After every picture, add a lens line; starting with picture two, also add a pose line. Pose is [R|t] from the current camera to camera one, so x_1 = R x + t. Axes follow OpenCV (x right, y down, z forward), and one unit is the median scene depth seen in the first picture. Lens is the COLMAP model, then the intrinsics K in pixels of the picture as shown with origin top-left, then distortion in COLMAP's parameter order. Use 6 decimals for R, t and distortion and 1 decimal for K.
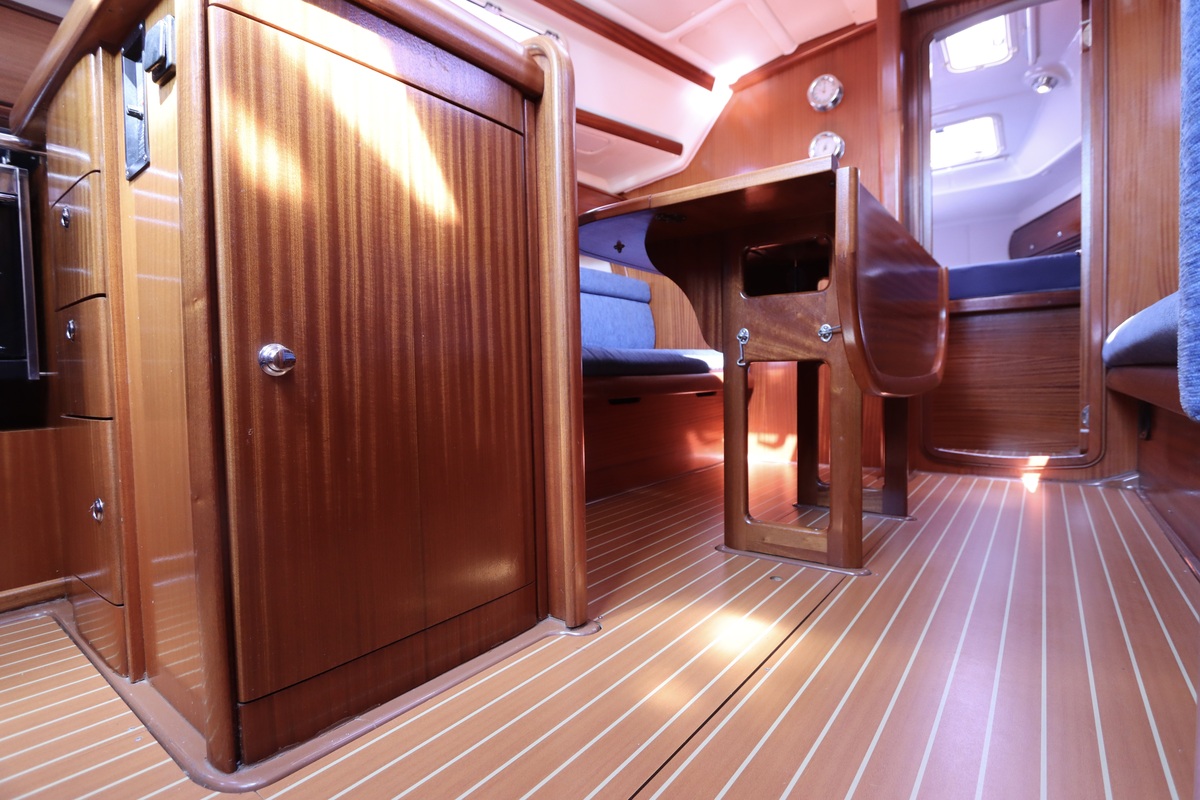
lens RADIAL K [[585.1, 0, 603.9], [0, 585.1, 392.4], [0, 0, 1]] dist [-0.016430, 0.000719]
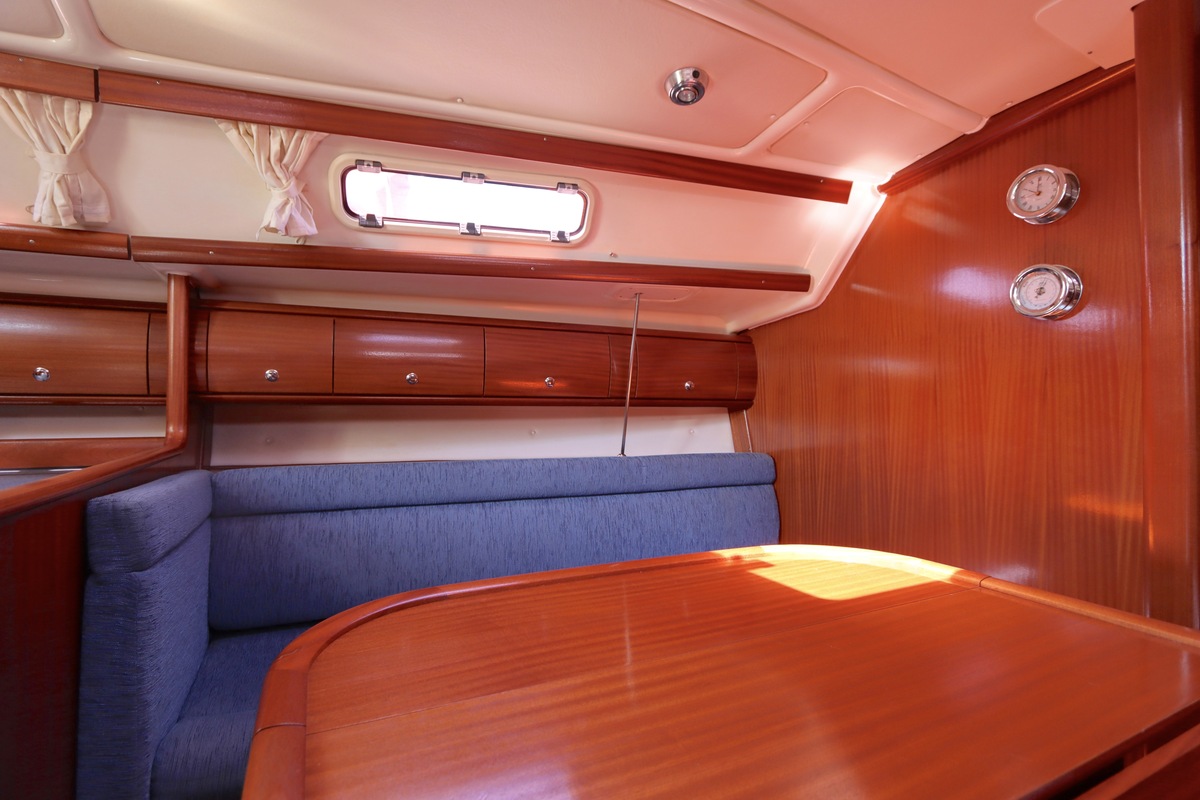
lens RADIAL K [[572.6, 0, 599.2], [0, 572.6, 395.4], [0, 0, 1]] dist [-0.014875, 0.000656]
pose [[0.896722, 0.022268, -0.442035, 0.746458], [-0.043227, 0.998365, -0.037396, -0.863888], [0.440479, 0.052641, 0.896218, 1.007389]]
